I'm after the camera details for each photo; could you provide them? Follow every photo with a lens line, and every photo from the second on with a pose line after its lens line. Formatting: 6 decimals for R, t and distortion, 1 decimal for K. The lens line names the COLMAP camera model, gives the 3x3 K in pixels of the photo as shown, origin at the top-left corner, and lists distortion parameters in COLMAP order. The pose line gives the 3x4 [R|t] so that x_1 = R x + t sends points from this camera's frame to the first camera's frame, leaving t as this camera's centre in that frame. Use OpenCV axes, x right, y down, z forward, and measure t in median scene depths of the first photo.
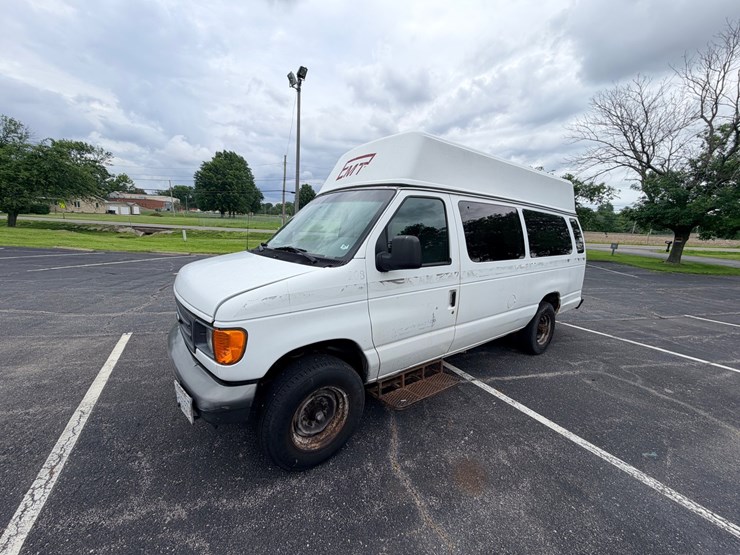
lens RADIAL K [[294.0, 0, 368.9], [0, 294.0, 278.4], [0, 0, 1]] dist [0.000200, 0.000160]
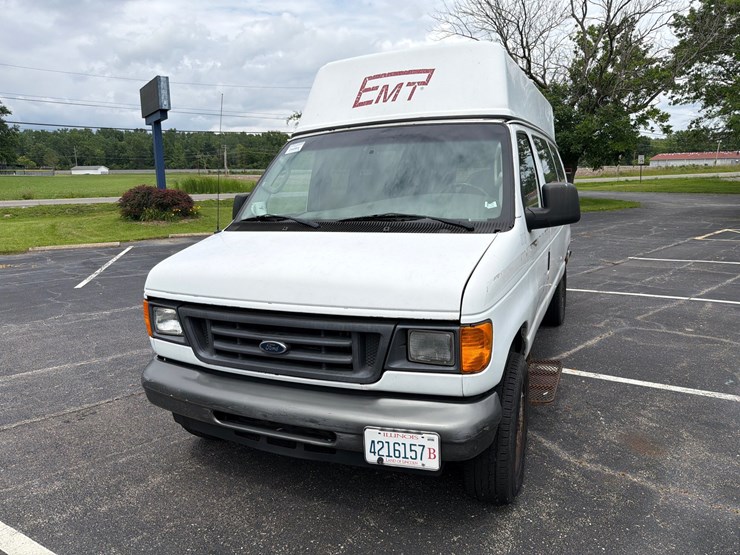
lens RADIAL K [[525.1, 0, 368.0], [0, 525.1, 281.4], [0, 0, 1]] dist [0.004509, -0.010399]
pose [[0.874540, -0.154720, 0.459609, -0.598276], [0.140669, 0.987927, 0.064906, -0.025952], [-0.464103, 0.007890, 0.885746, -0.019849]]
